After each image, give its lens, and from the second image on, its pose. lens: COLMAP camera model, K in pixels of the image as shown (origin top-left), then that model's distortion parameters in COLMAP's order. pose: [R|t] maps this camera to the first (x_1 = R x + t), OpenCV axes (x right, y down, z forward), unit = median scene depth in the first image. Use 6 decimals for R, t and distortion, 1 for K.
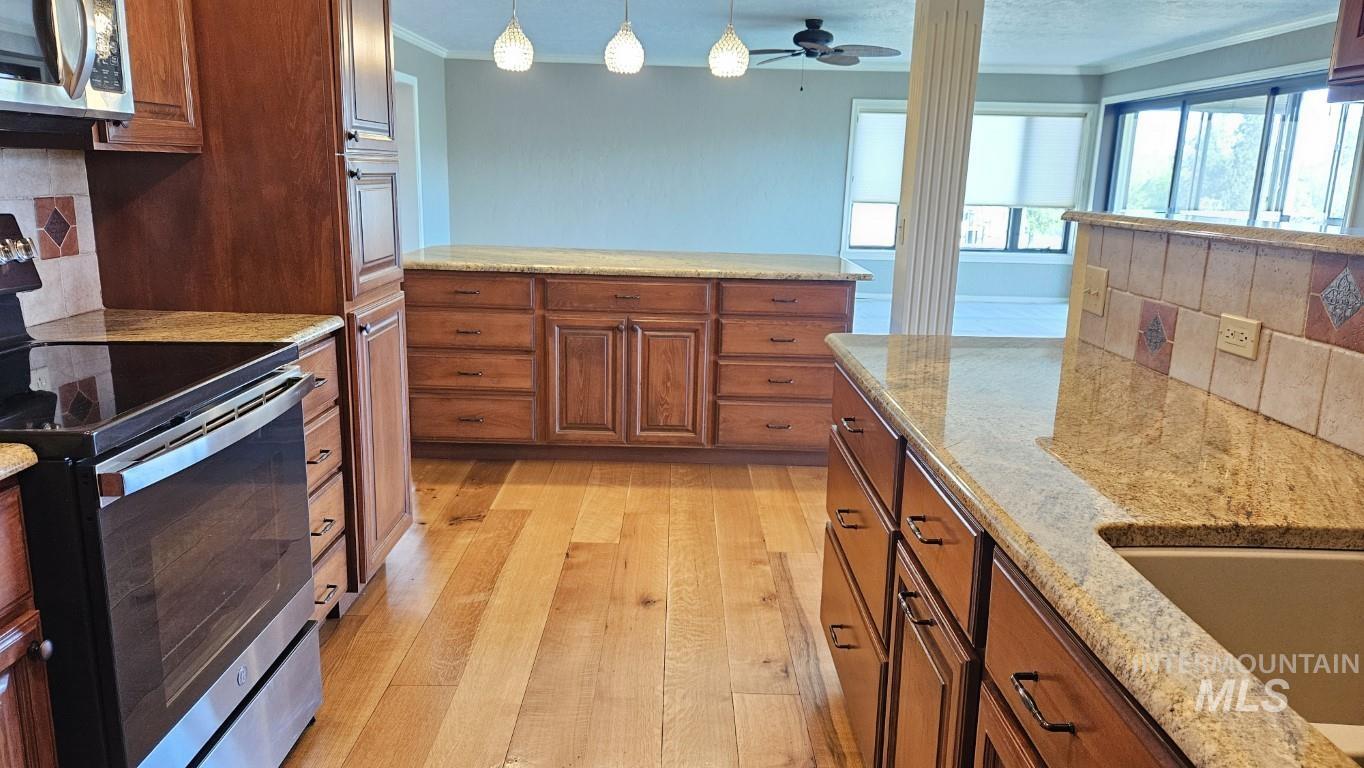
lens RADIAL K [[919.3, 0, 682.8], [0, 919.3, 377.2], [0, 0, 1]] dist [0.049309, -0.027808]
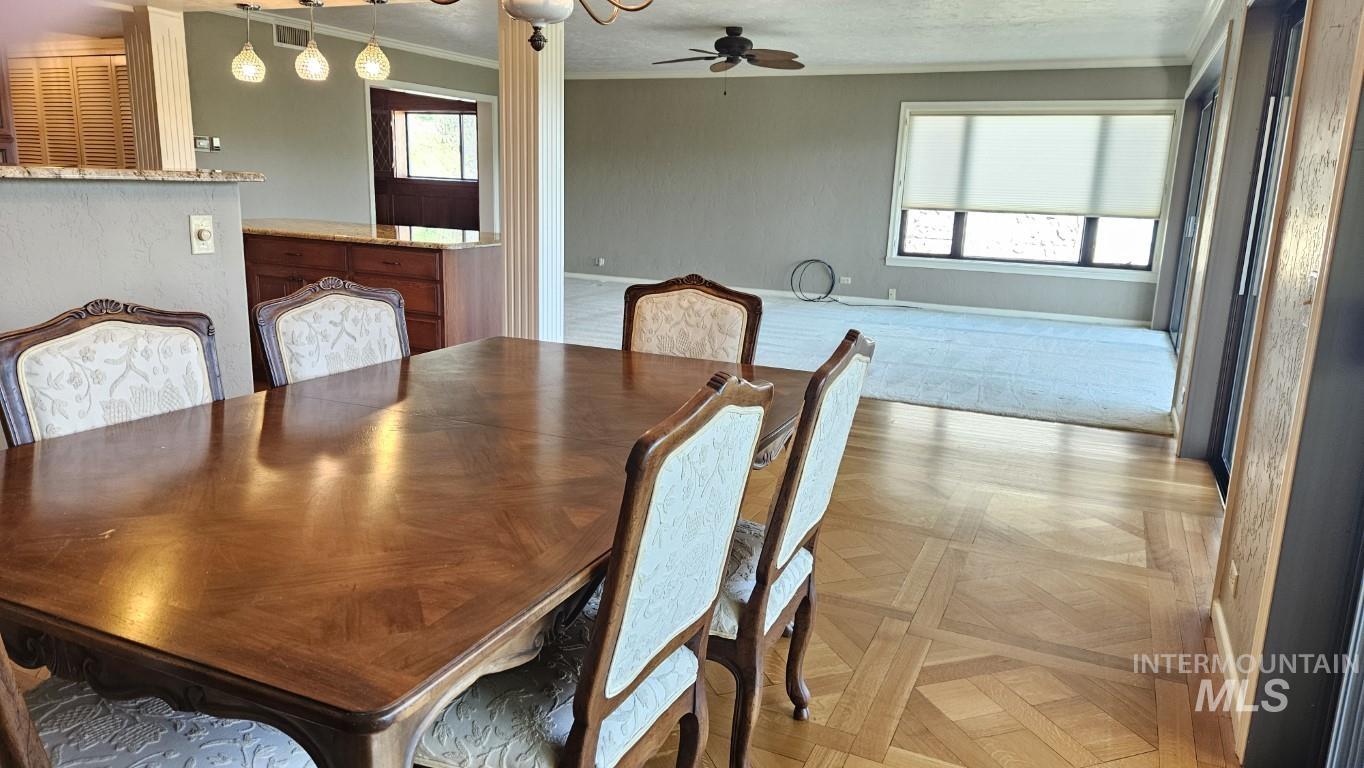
lens RADIAL K [[919.3, 0, 681.7], [0, 919.3, 386.0], [0, 0, 1]] dist [0.049309, -0.027808]
pose [[0.902745, 0.100141, -0.418358, 0.413769], [-0.103690, 0.994507, 0.014307, 0.008974], [0.417493, 0.030464, 0.908169, 0.020312]]
